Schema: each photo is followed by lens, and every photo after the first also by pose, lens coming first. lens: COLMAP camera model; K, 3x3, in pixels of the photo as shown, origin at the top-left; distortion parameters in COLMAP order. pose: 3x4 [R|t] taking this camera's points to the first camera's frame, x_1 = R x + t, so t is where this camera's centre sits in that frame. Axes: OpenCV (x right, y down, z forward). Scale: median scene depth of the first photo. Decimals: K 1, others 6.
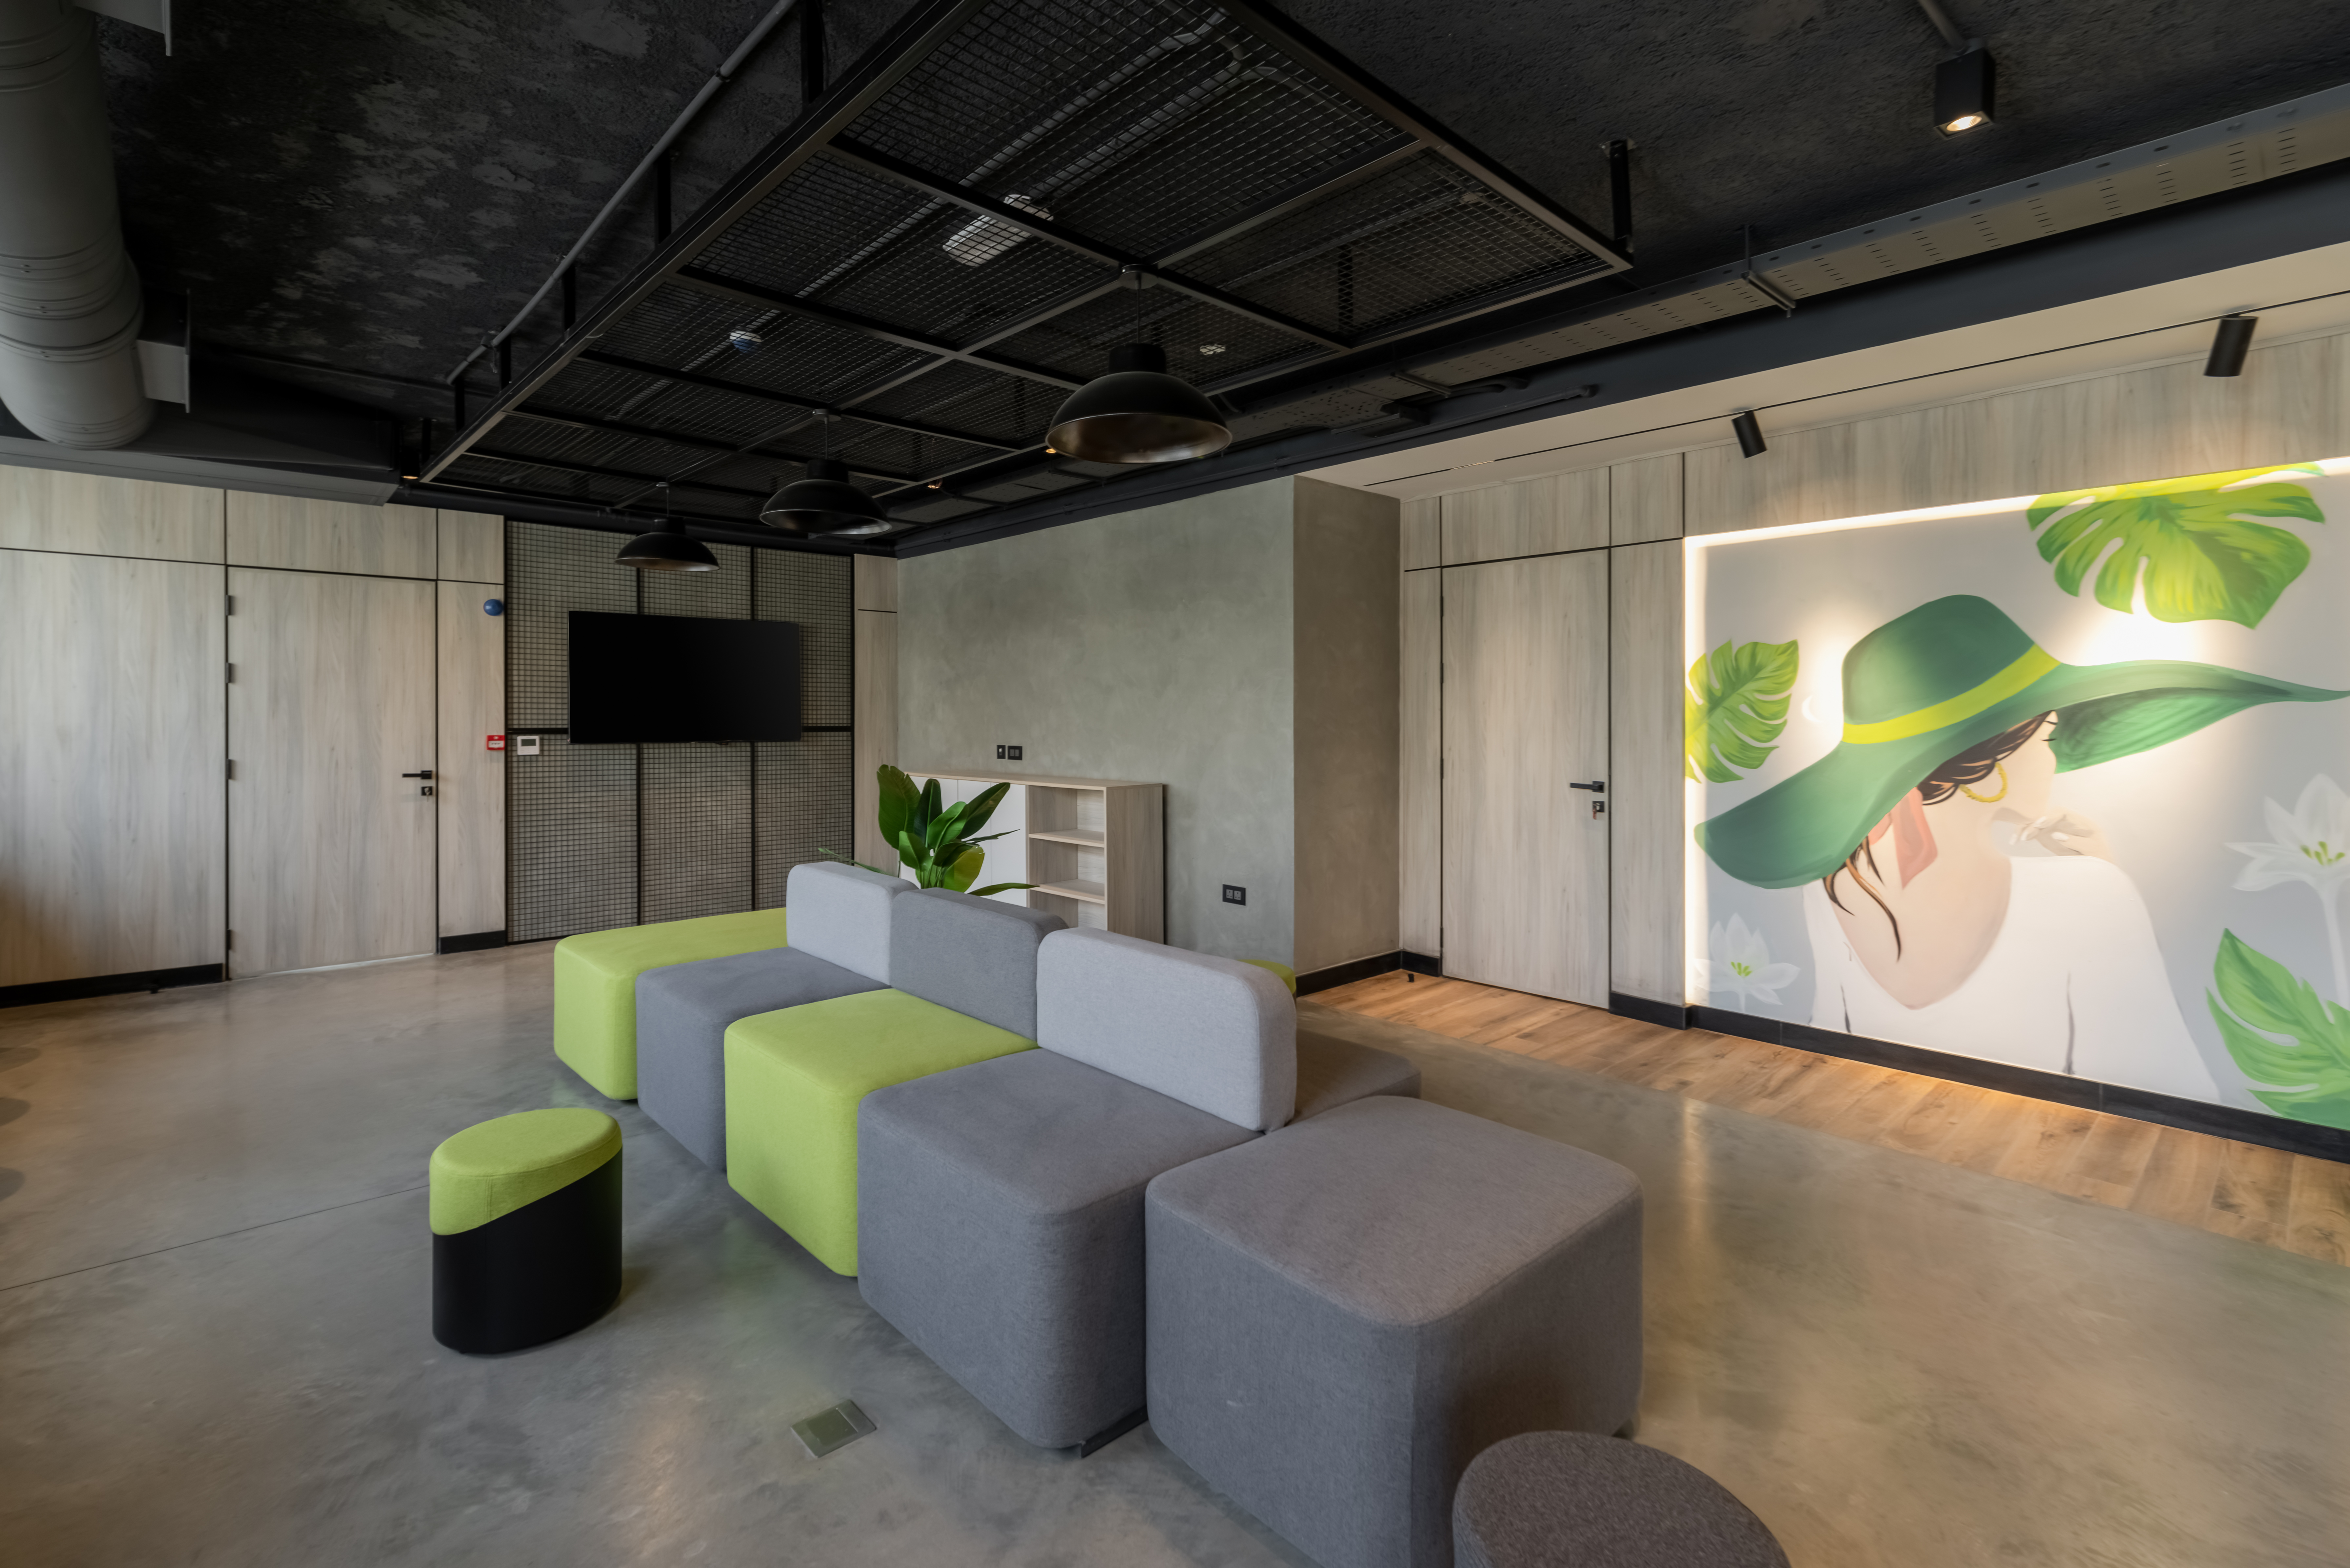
lens RADIAL K [[1075.9, 0, 1168.2], [0, 1075.9, 720.6], [0, 0, 1]] dist [-0.001743, 0.000005]
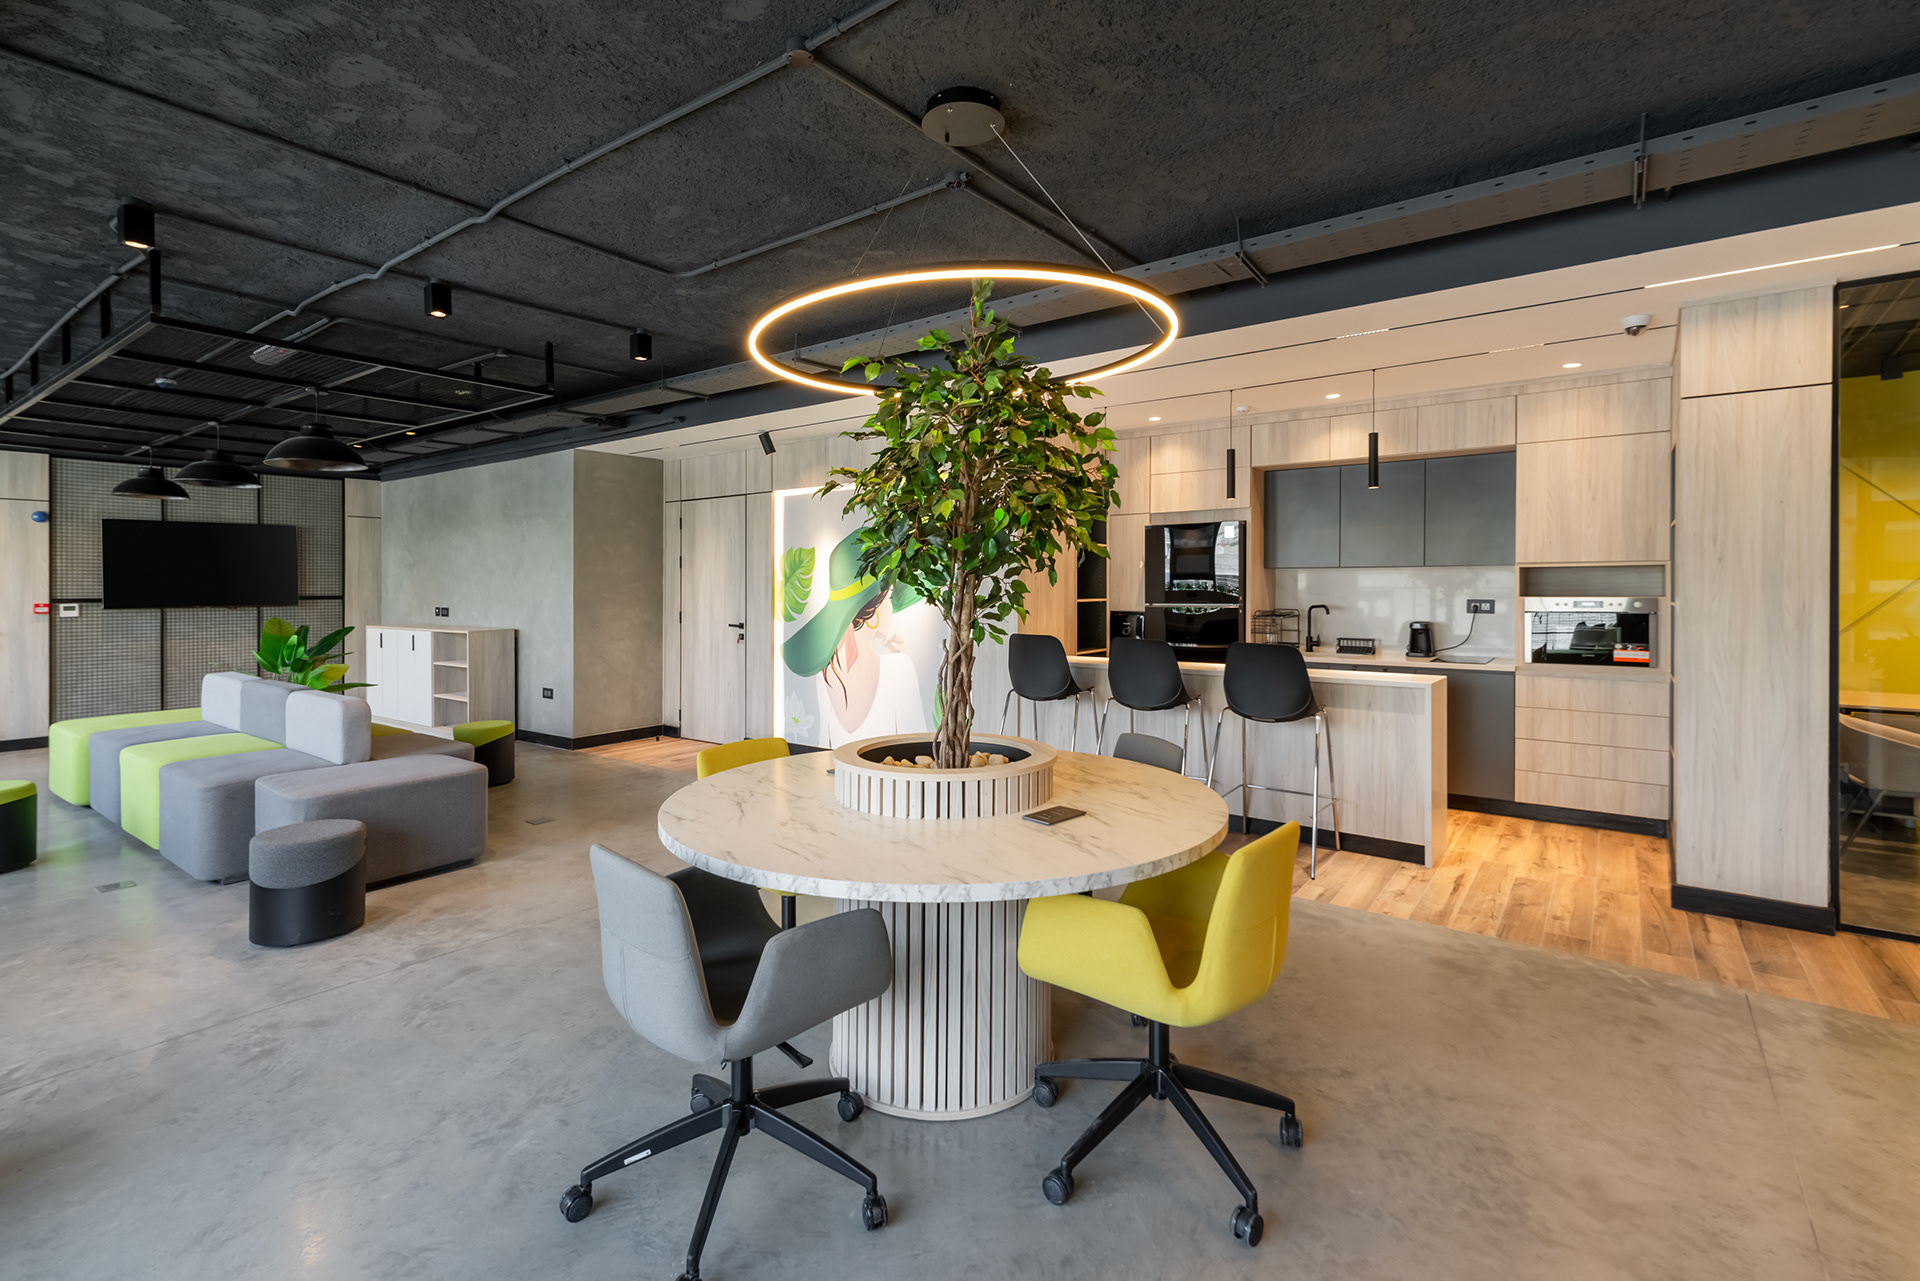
lens RADIAL K [[861.1, 0, 948.8], [0, 861.1, 578.0], [0, 0, 1]] dist [-0.001643, -0.000047]
pose [[0.981156, -0.003502, 0.193188, 0.393962], [0.006001, 0.999906, -0.012350, 0.000683], [-0.193127, 0.013276, 0.981084, -0.424515]]
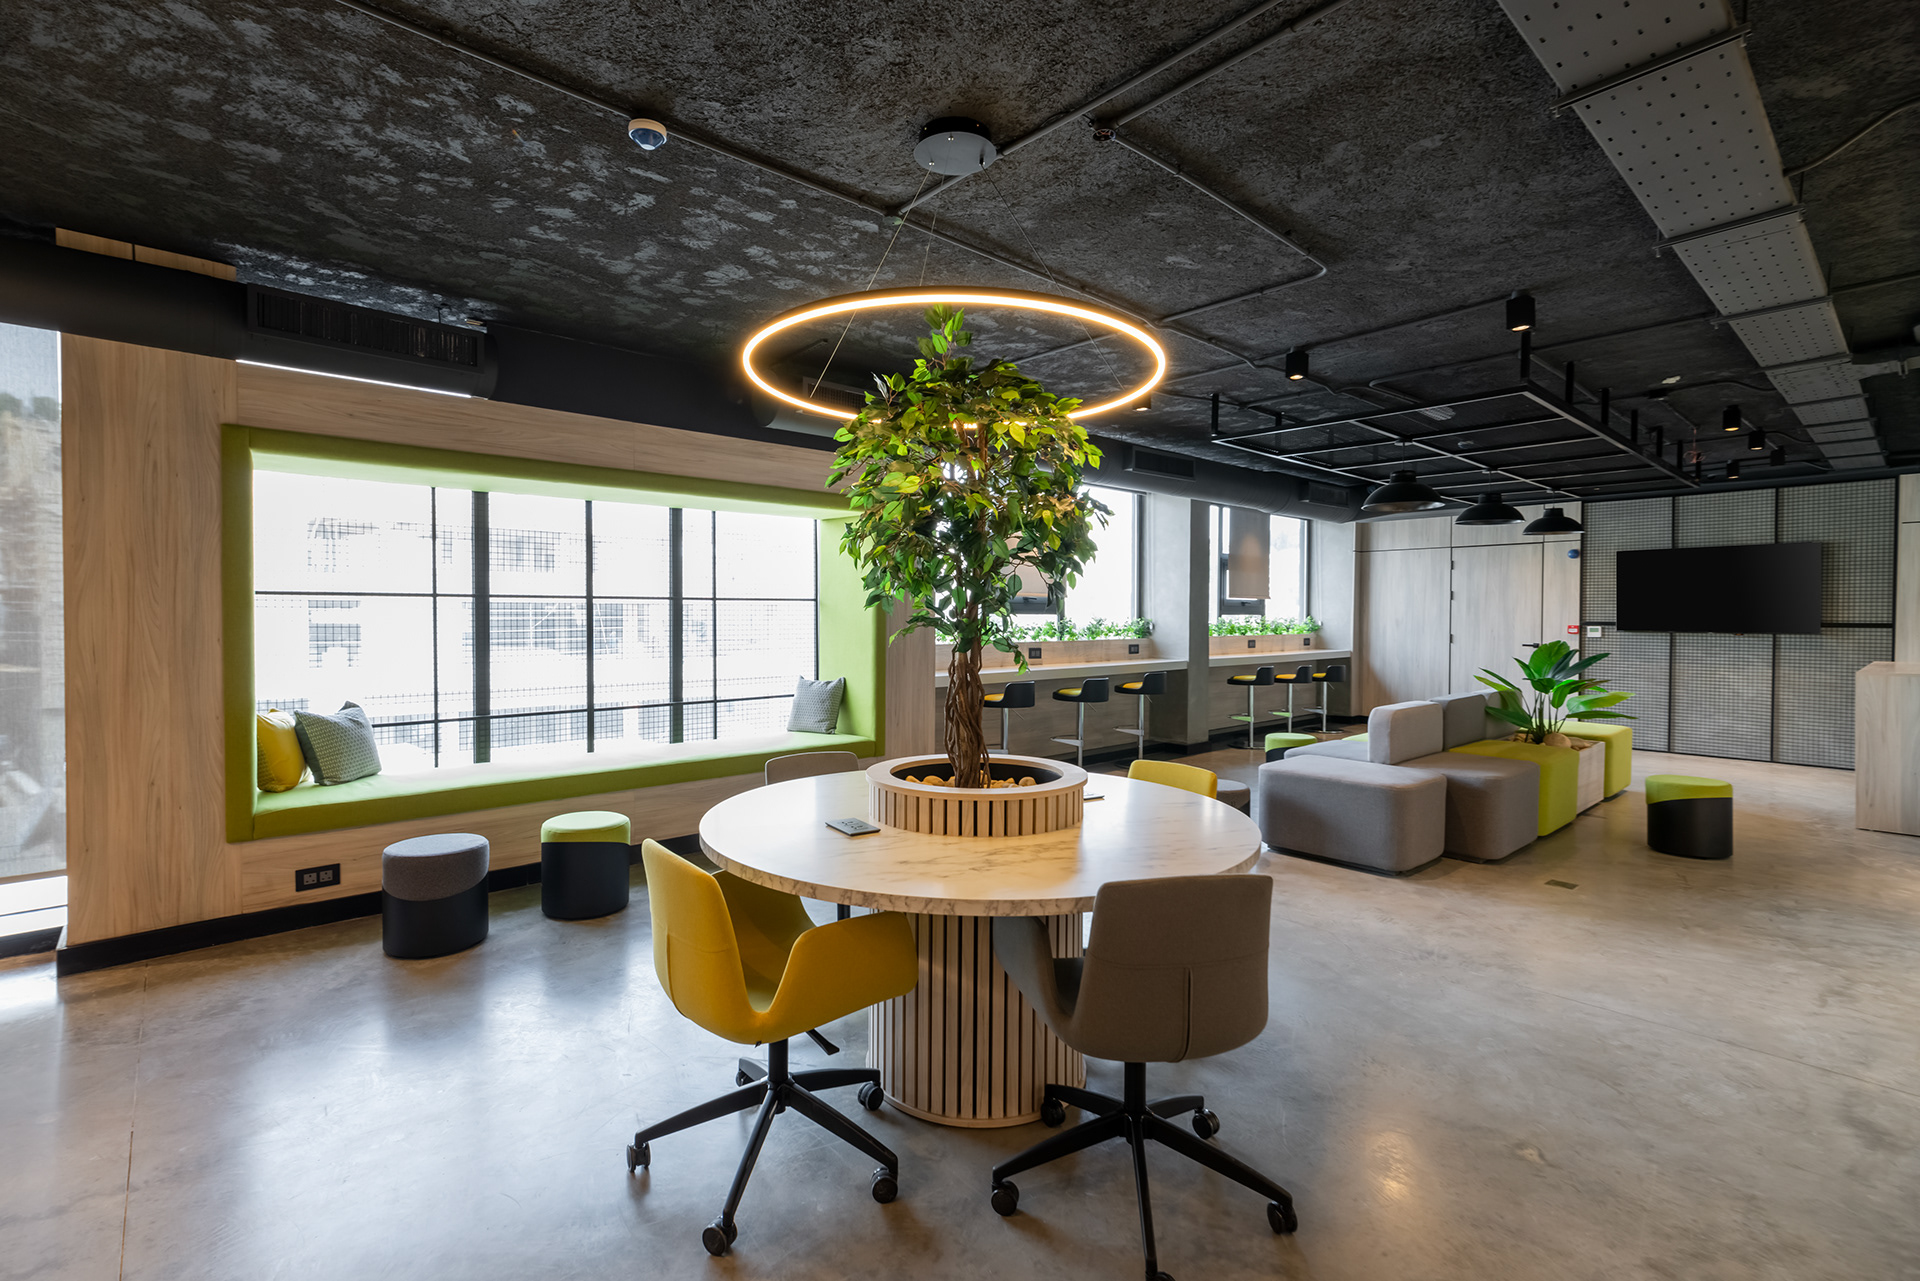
lens RADIAL K [[880.6, 0, 962.0], [0, 880.6, 653.2], [0, 0, 1]] dist [0.001831, 0.000386]
pose [[-0.010403, 0.043909, -0.998981, 0.918902], [-0.004529, 0.999023, 0.043958, -0.000262], [0.999936, 0.004981, -0.010194, -0.003096]]
